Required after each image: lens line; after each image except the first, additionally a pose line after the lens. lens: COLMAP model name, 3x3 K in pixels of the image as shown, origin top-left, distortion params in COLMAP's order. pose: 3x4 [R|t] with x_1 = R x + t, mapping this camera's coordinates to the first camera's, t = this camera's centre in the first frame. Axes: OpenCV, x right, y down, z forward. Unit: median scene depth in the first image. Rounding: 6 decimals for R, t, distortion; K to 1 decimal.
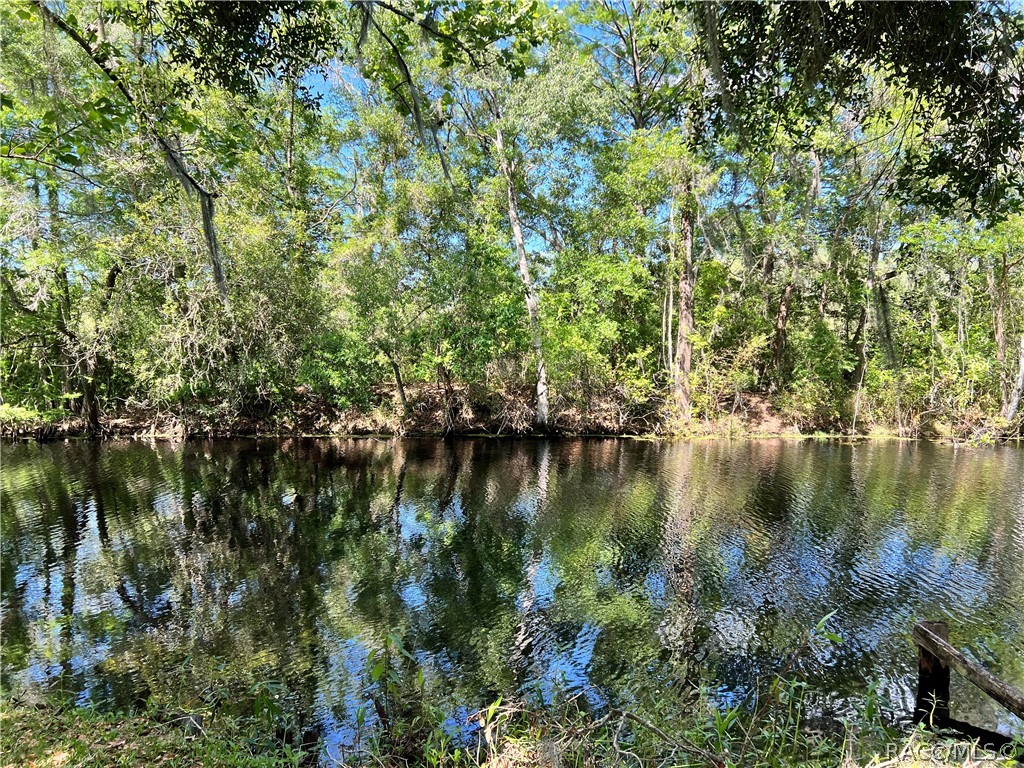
lens RADIAL K [[779.3, 0, 512.0], [0, 779.3, 384.0], [0, 0, 1]] dist [0.027268, -0.003859]
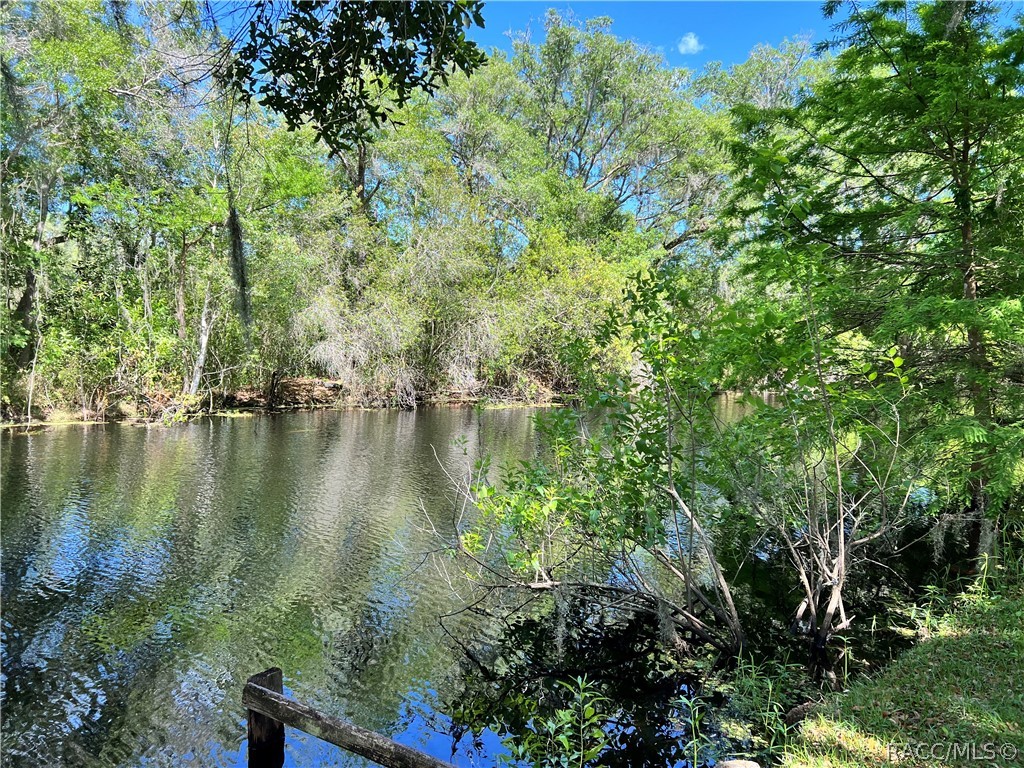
lens RADIAL K [[779.3, 0, 512.0], [0, 779.3, 384.0], [0, 0, 1]] dist [0.027268, -0.003859]
pose [[0.543682, -0.032396, 0.838666, 0.009833], [0.008805, 0.999420, 0.032898, -0.000074], [-0.839245, -0.010502, 0.543652, 0.103751]]
